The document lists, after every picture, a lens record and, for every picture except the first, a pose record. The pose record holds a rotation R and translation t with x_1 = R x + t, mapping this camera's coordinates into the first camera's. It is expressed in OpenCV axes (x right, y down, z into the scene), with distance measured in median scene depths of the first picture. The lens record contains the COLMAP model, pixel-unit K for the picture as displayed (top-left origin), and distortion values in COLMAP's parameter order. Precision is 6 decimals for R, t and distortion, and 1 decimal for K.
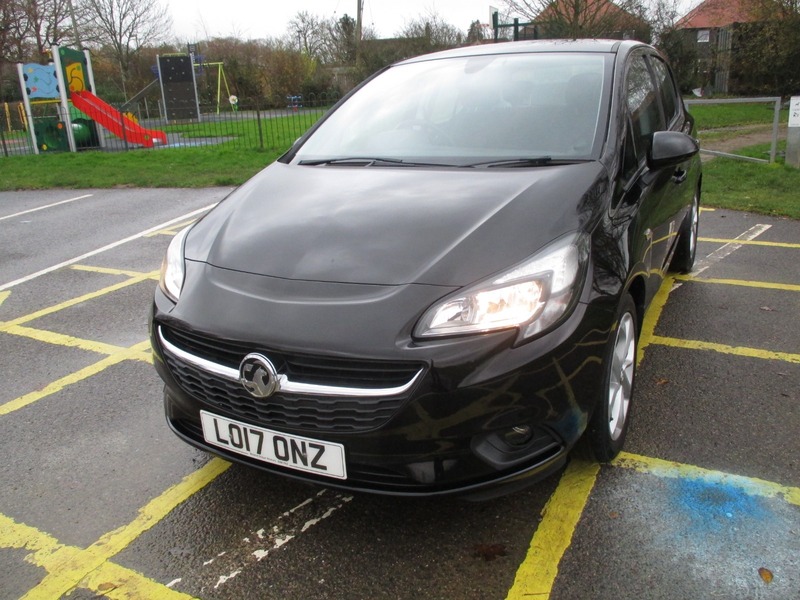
lens RADIAL K [[676.2, 0, 398.8], [0, 676.2, 321.0], [0, 0, 1]] dist [-0.026778, -0.002737]
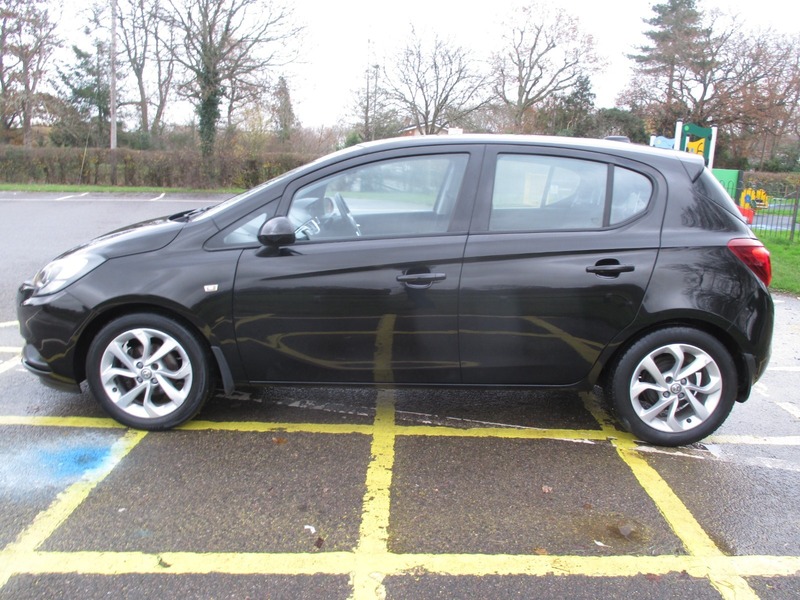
lens RADIAL K [[680.1, 0, 401.3], [0, 680.1, 315.9], [0, 0, 1]] dist [-0.030578, 0.004389]
pose [[0.455733, 0.263849, -0.850113, 1.920270], [-0.350234, 0.931174, 0.101253, -0.393984], [0.818318, 0.251594, 0.516775, 0.760090]]
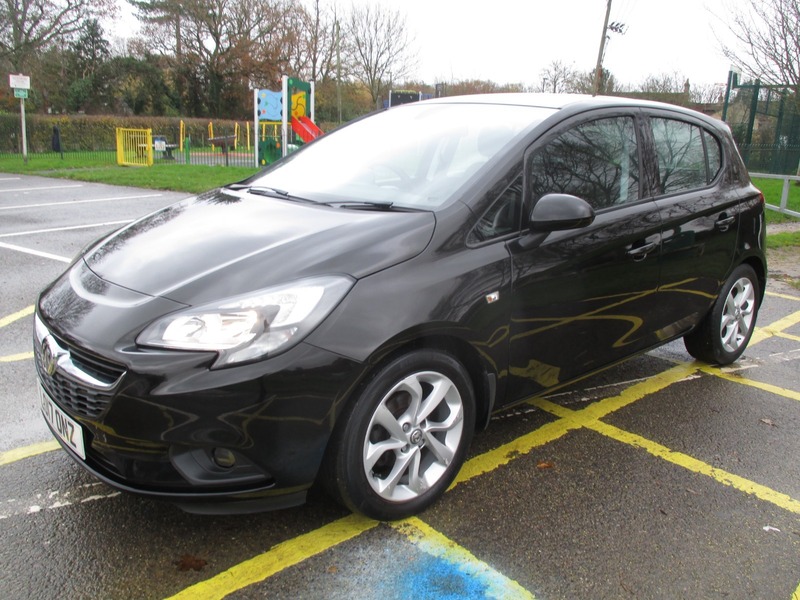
lens RADIAL K [[676.2, 0, 398.8], [0, 676.2, 321.0], [0, 0, 1]] dist [-0.026778, -0.002737]
pose [[0.930662, 0.173279, -0.322247, 0.656685], [-0.192118, 0.980991, -0.027344, -0.054082], [0.311384, 0.087358, 0.946260, 0.081914]]
